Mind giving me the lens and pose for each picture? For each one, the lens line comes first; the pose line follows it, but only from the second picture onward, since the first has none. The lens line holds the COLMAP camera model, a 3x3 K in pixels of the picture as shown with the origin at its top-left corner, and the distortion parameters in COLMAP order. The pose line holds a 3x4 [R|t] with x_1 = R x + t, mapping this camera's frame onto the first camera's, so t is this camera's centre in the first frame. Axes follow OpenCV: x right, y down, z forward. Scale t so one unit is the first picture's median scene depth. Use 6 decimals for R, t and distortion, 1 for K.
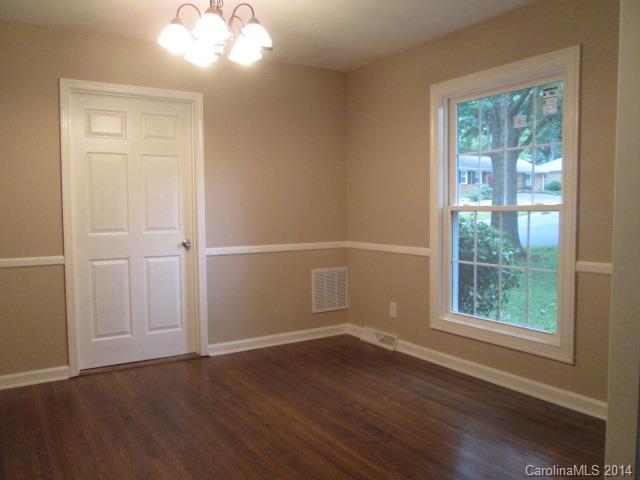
lens RADIAL K [[531.7, 0, 322.1], [0, 531.7, 241.6], [0, 0, 1]] dist [0.029855, 0.002246]
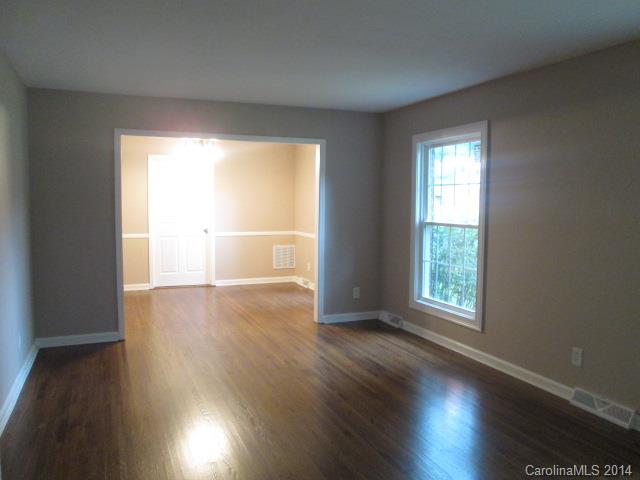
lens RADIAL K [[531.7, 0, 319.9], [0, 531.7, 239.9], [0, 0, 1]] dist [0.029855, 0.002246]
pose [[0.984659, 0.009207, -0.174246, 0.497469], [-0.013867, 0.999577, -0.025545, 0.083028], [0.173937, 0.027570, 0.984371, -0.864698]]
